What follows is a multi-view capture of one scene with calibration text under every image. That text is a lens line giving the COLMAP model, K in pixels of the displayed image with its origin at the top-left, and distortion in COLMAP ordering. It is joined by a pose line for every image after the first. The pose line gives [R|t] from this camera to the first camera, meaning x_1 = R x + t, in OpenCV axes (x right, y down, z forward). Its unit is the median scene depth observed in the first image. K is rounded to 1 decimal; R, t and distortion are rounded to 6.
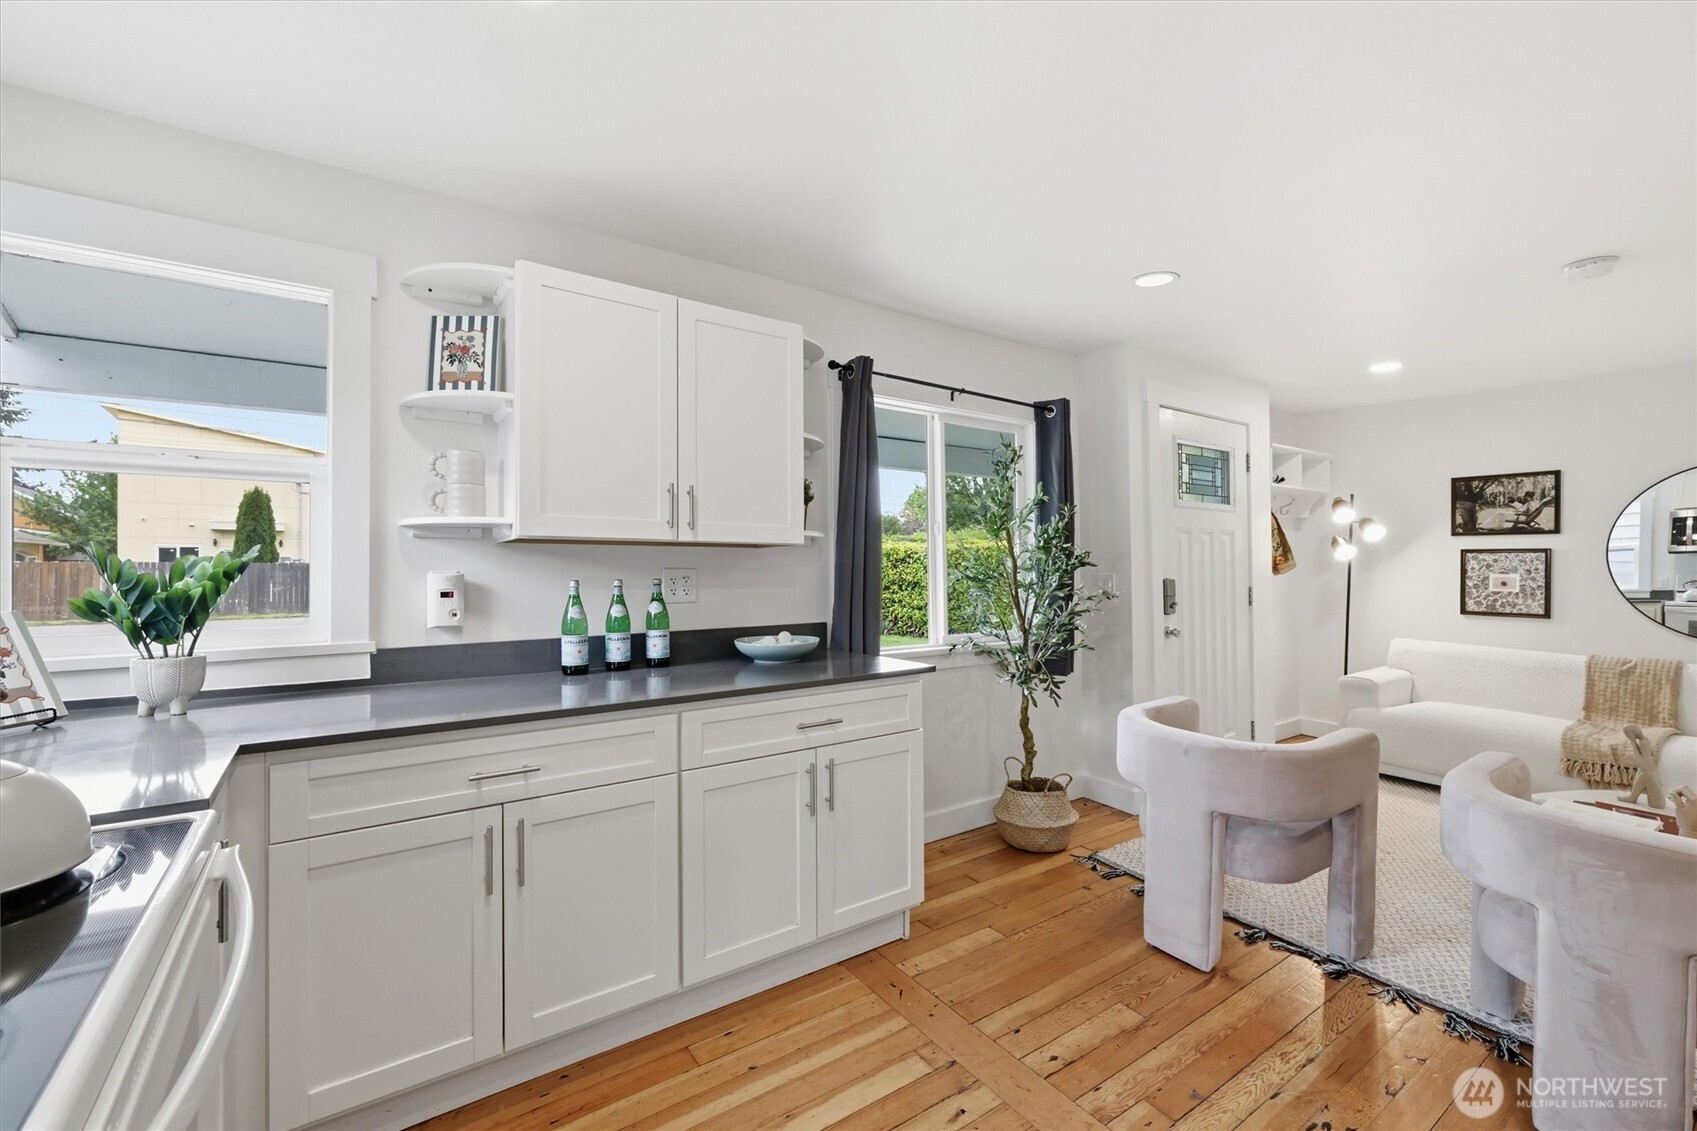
lens RADIAL K [[714.9, 0, 848.5], [0, 714.9, 565.5], [0, 0, 1]] dist [-0.001253, 0.000269]
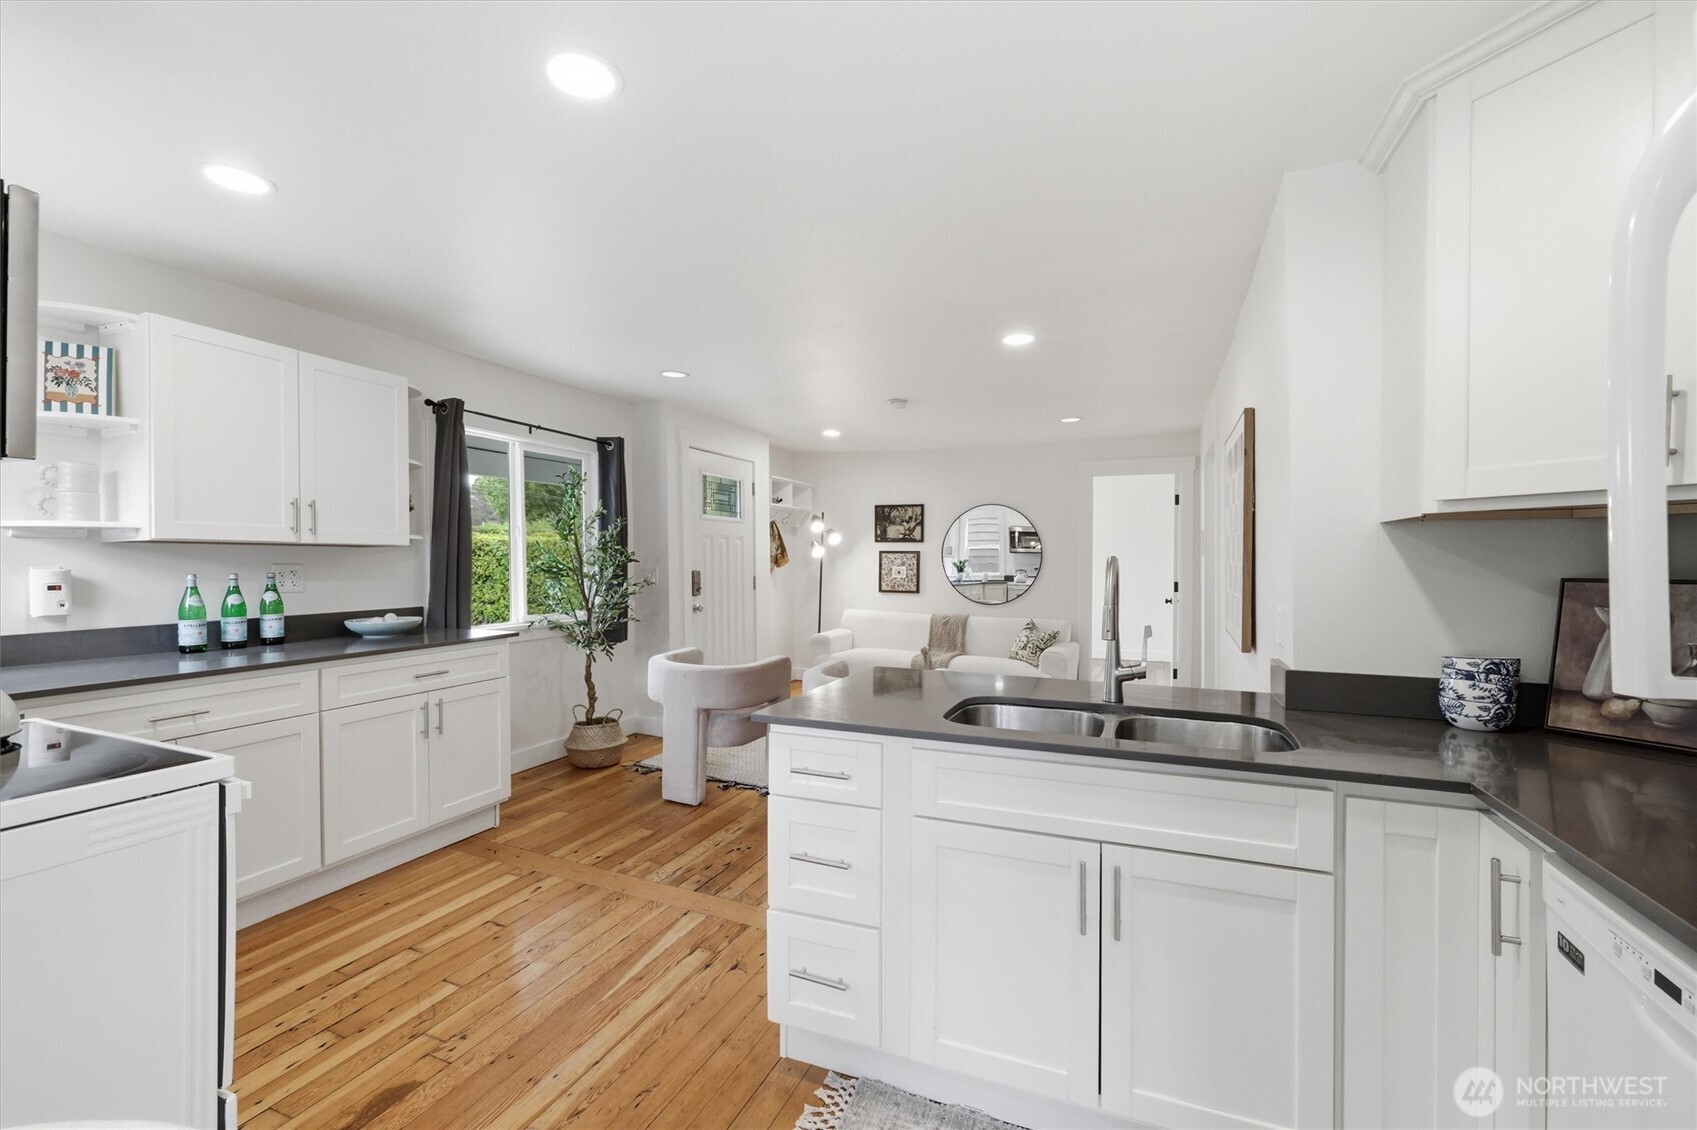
lens RADIAL K [[717.7, 0, 840.9], [0, 717.7, 568.8], [0, 0, 1]] dist [0.000088, 0.000443]
pose [[0.849392, -0.003952, 0.527747, -0.072141], [-0.004002, 0.999895, 0.013930, -0.007489], [-0.527747, -0.013944, 0.849287, -0.453918]]
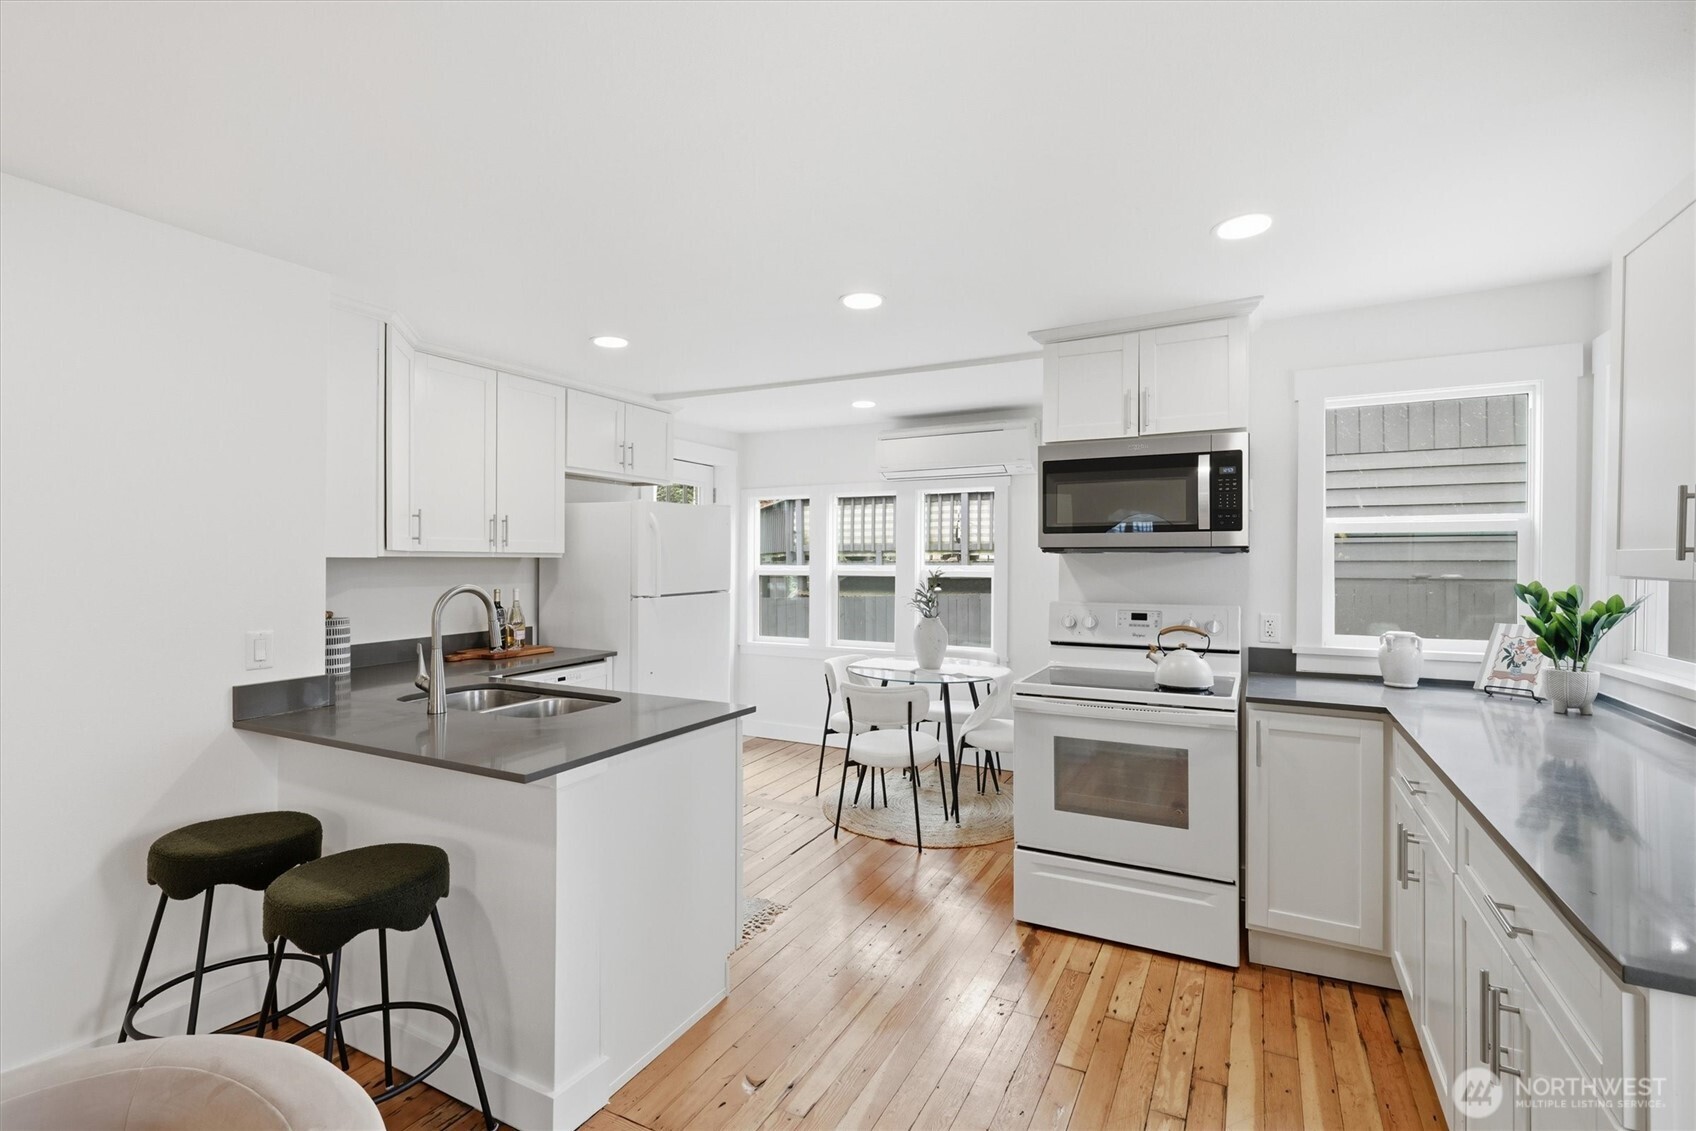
lens RADIAL K [[766.8, 0, 846.4], [0, 766.8, 558.8], [0, 0, 1]] dist [0.000714, 0.000129]
pose [[-0.890765, -0.006279, -0.454421, 0.489329], [-0.003664, 0.999971, -0.006635, -0.034142], [0.454450, -0.004245, -0.890762, 0.925823]]
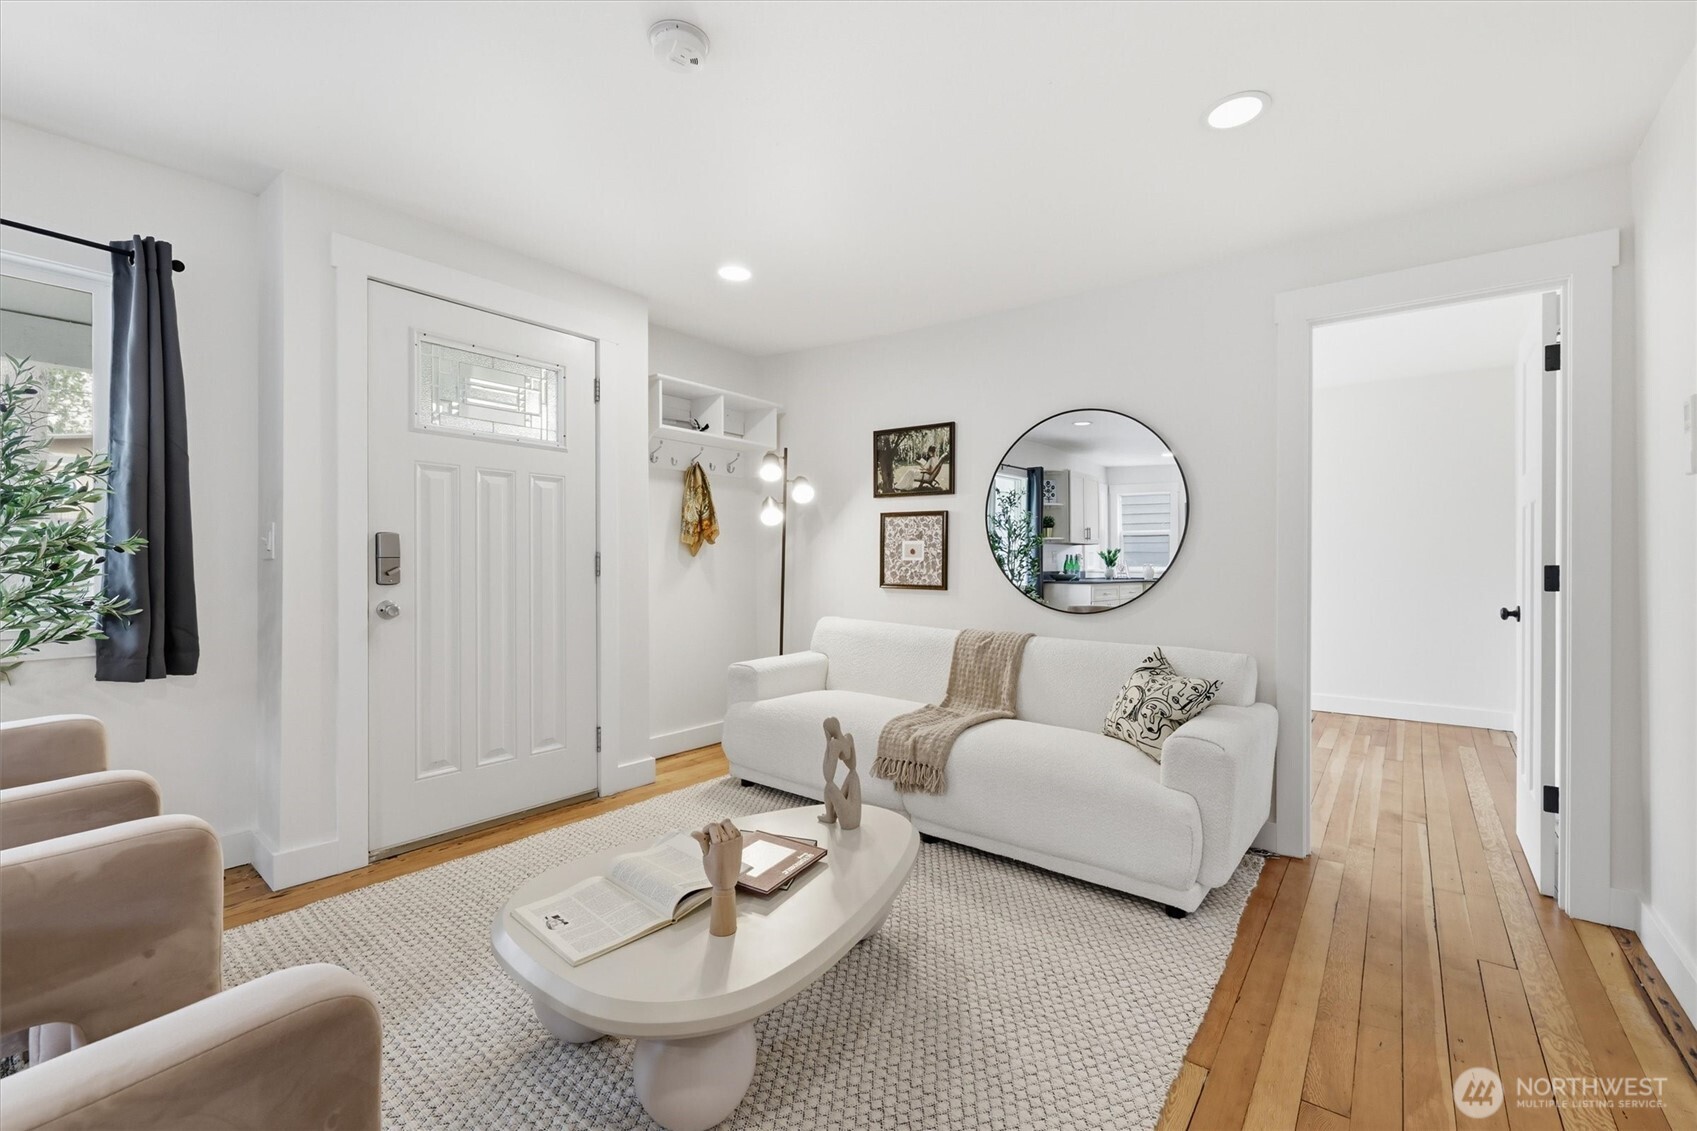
lens RADIAL K [[714.9, 0, 848.5], [0, 714.9, 565.5], [0, 0, 1]] dist [-0.001253, 0.000269]
pose [[0.954698, 0.002463, 0.297566, 0.858770], [-0.004605, 0.999968, 0.006498, 0.054975], [-0.297540, -0.007574, 0.954679, 0.272417]]
